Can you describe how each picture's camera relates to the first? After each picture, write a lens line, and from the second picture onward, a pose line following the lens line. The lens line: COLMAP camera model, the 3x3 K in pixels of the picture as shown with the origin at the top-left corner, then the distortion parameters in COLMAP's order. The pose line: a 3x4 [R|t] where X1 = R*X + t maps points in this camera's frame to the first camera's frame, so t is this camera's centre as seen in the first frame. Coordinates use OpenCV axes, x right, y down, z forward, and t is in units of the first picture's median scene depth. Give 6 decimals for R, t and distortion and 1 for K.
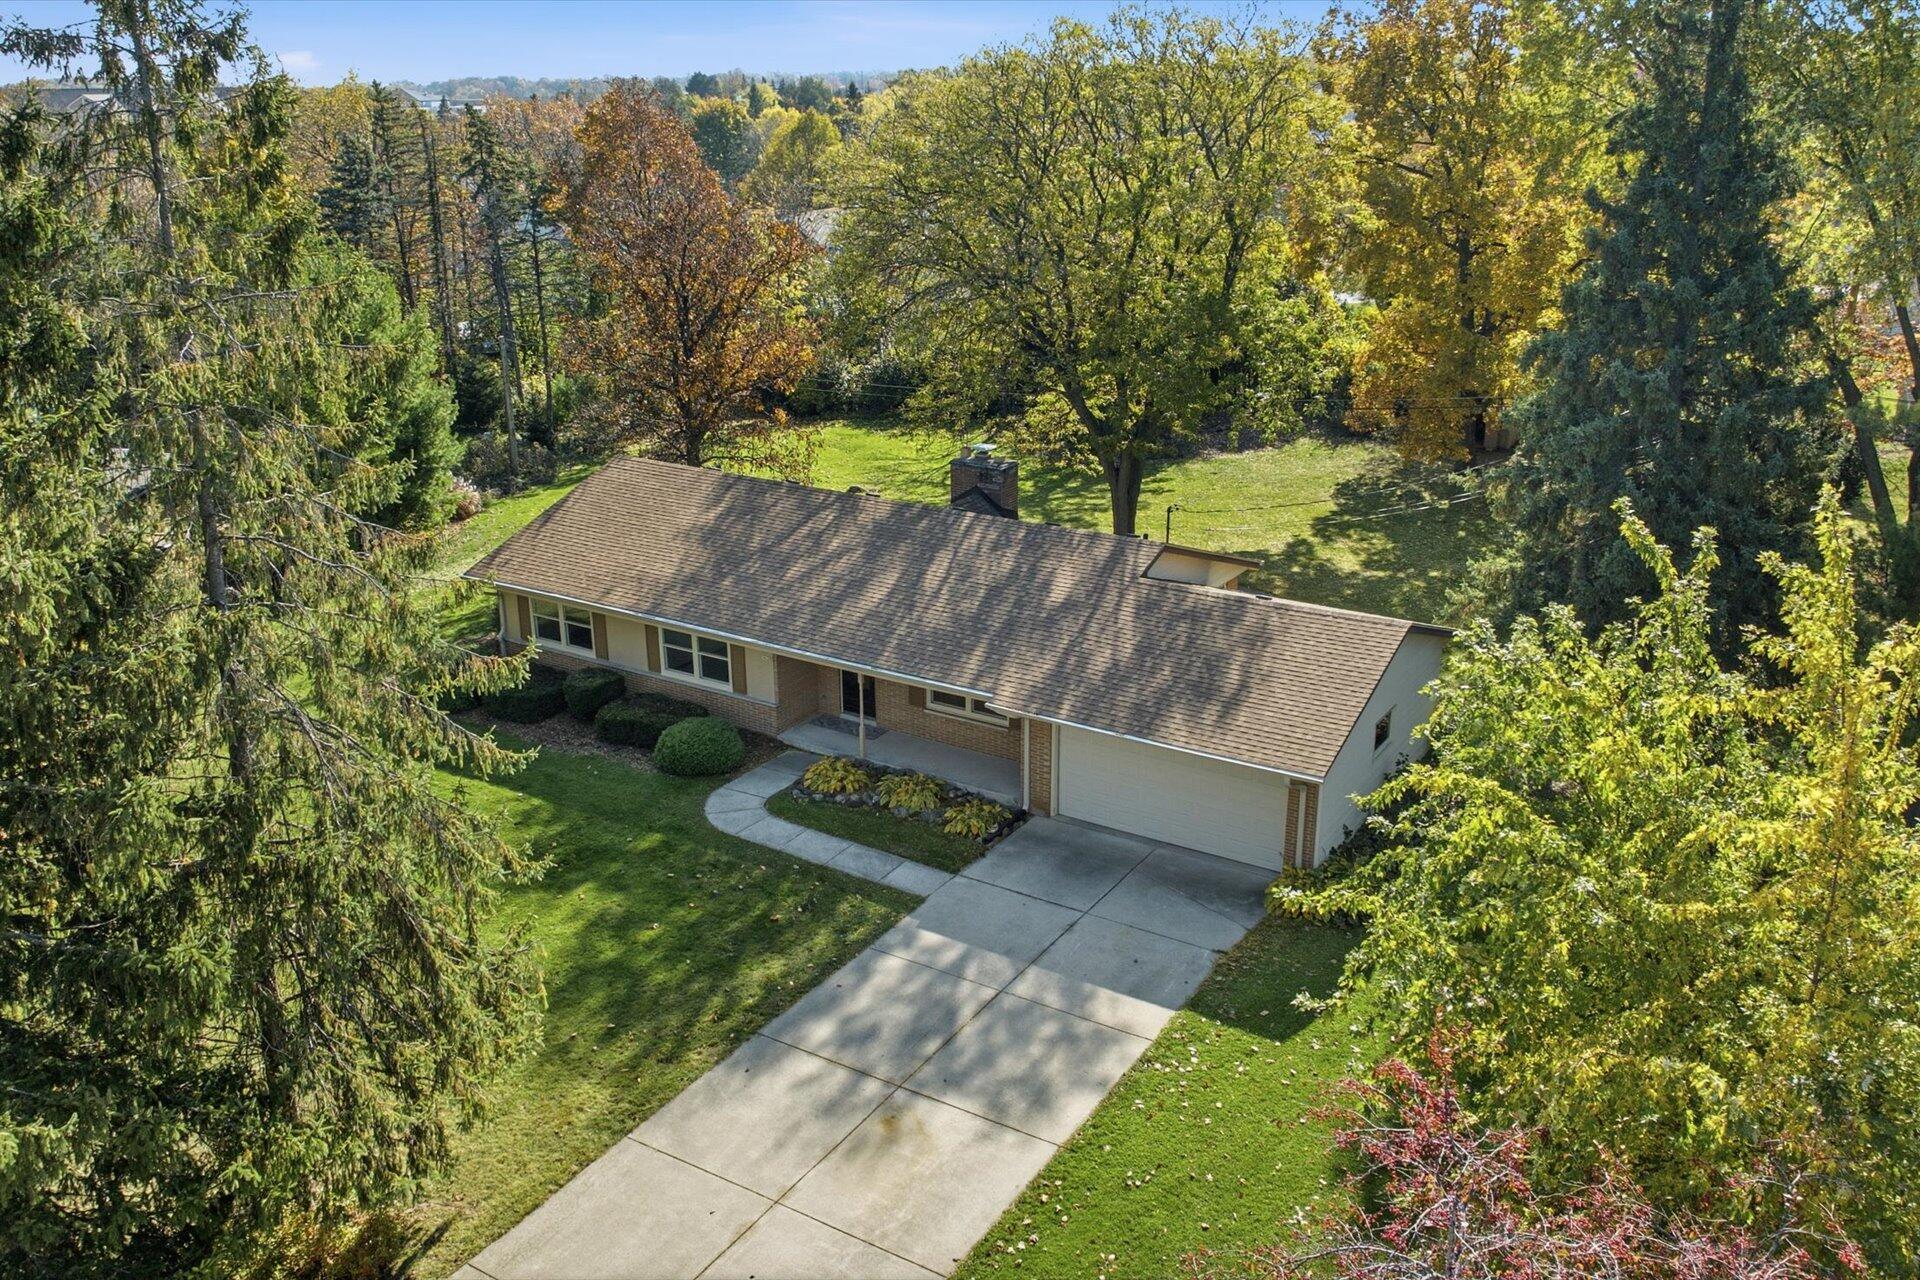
lens RADIAL K [[1582.6, 0, 960.0], [0, 1582.6, 640.0], [0, 0, 1]] dist [-0.005890, -0.020621]
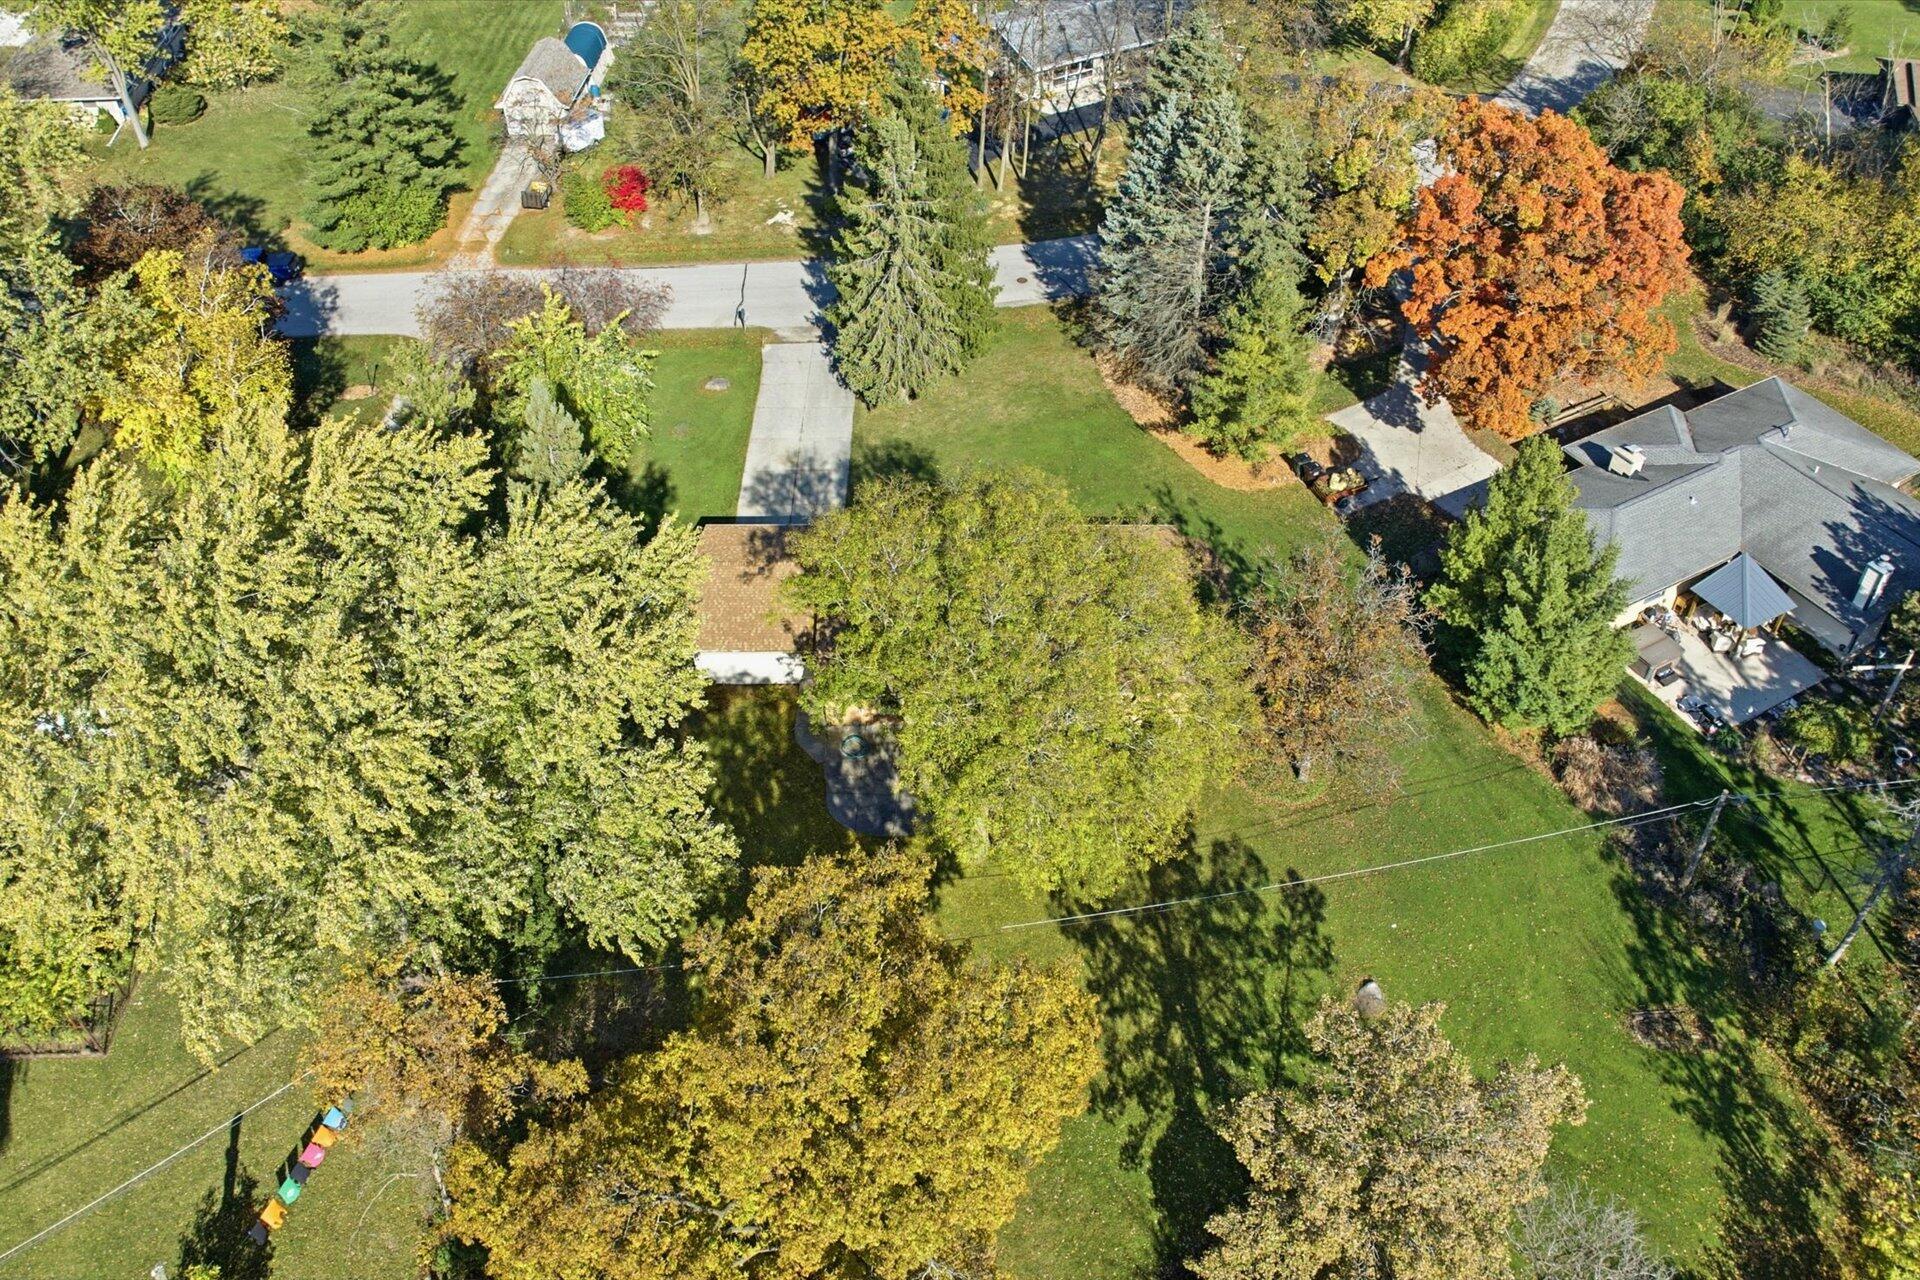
lens RADIAL K [[1598.7, 0, 961.6], [0, 1598.7, 641.9], [0, 0, 1]] dist [-0.022564, 0.007507]
pose [[-0.843574, 0.375371, -0.384031, 0.810568], [-0.164823, 0.499627, 0.850416, -1.813710], [0.511094, 0.780685, -0.359602, 1.928684]]
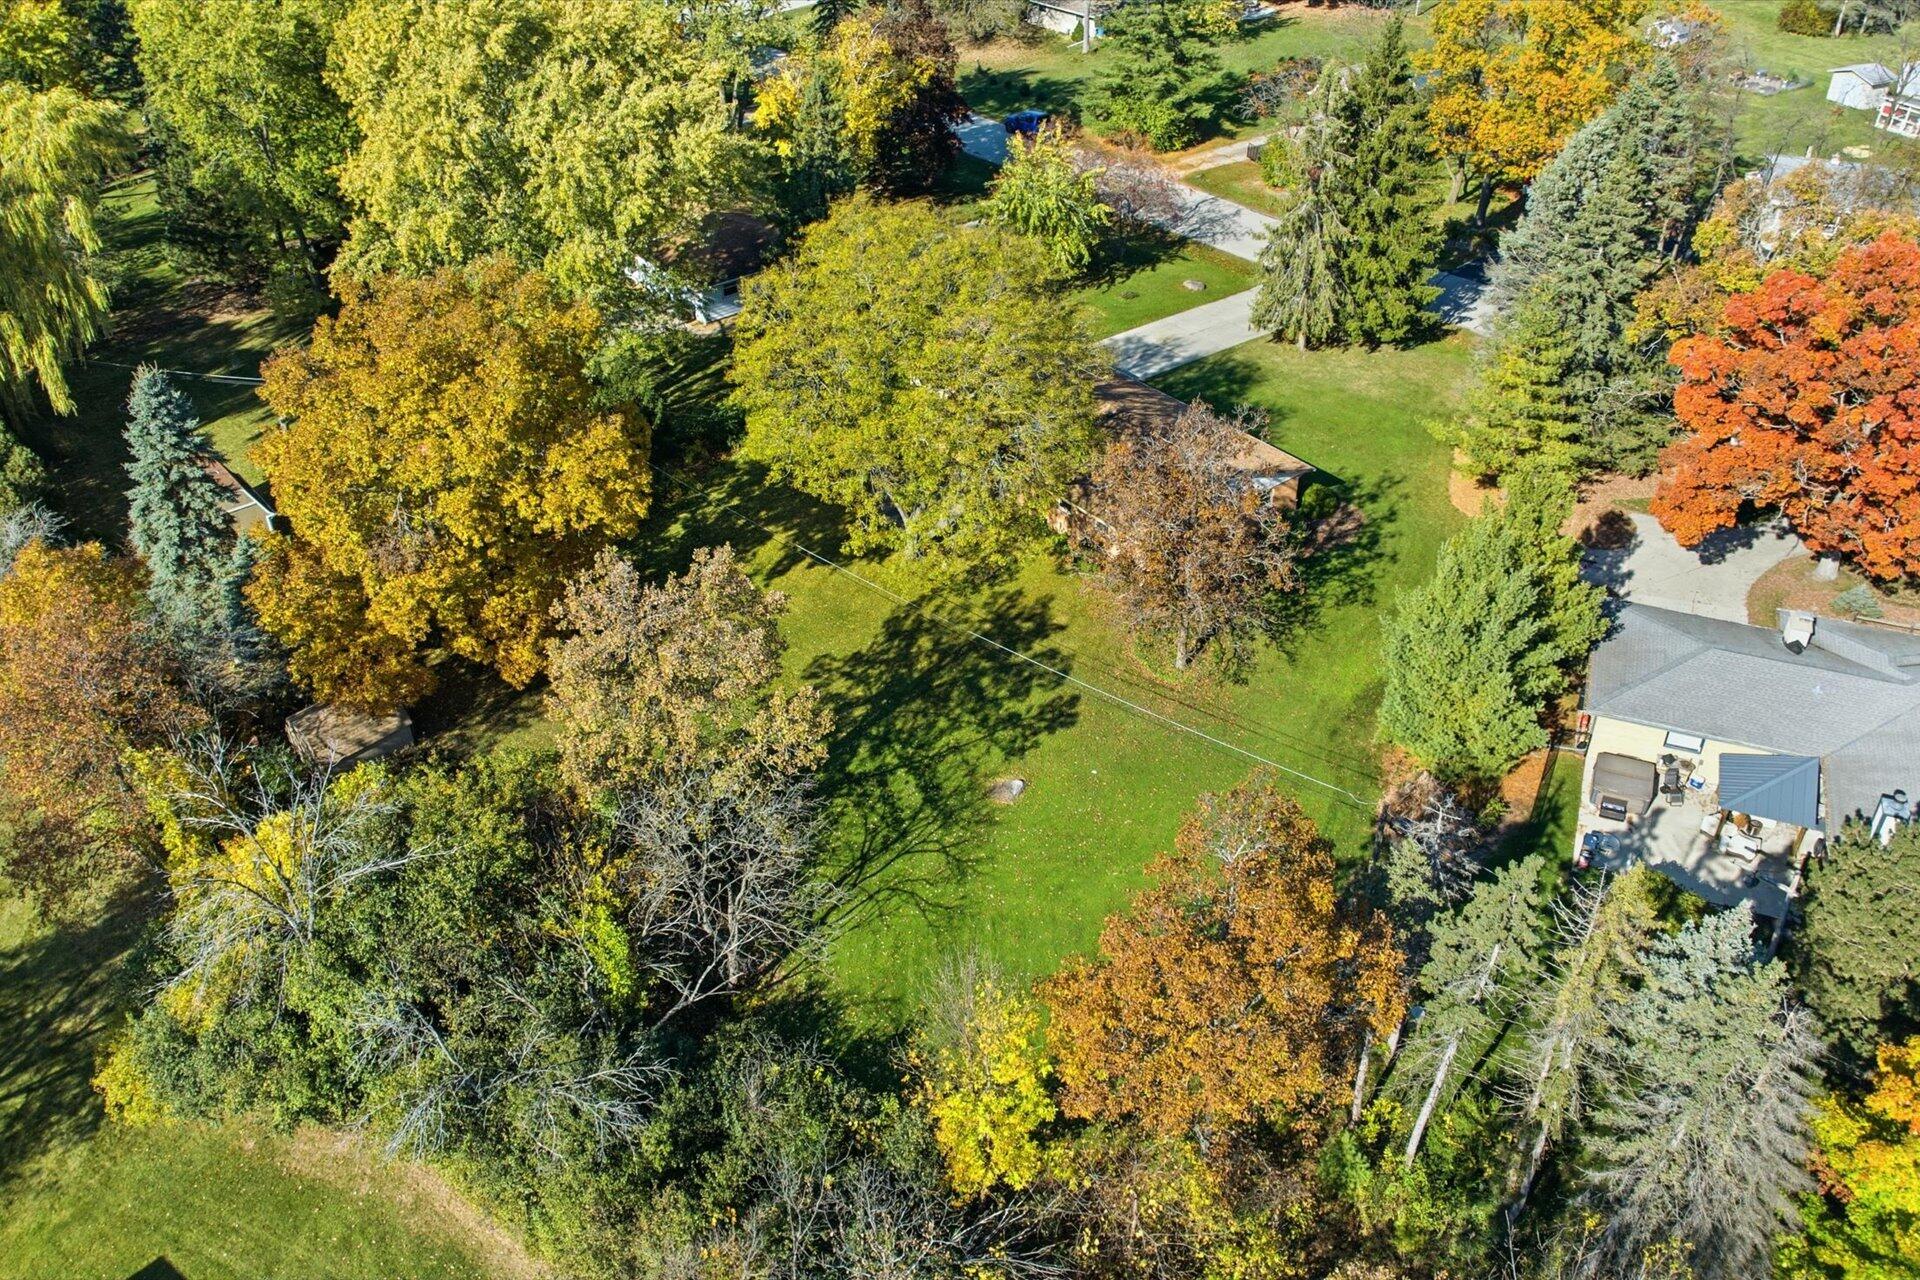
lens RADIAL K [[1582.6, 0, 960.0], [0, 1582.6, 640.0], [0, 0, 1]] dist [-0.005890, -0.020621]
pose [[-0.948880, -0.174348, 0.263116, -0.514925], [0.116031, 0.582557, 0.804465, -1.782897], [-0.293537, 0.793870, -0.532547, 2.701073]]
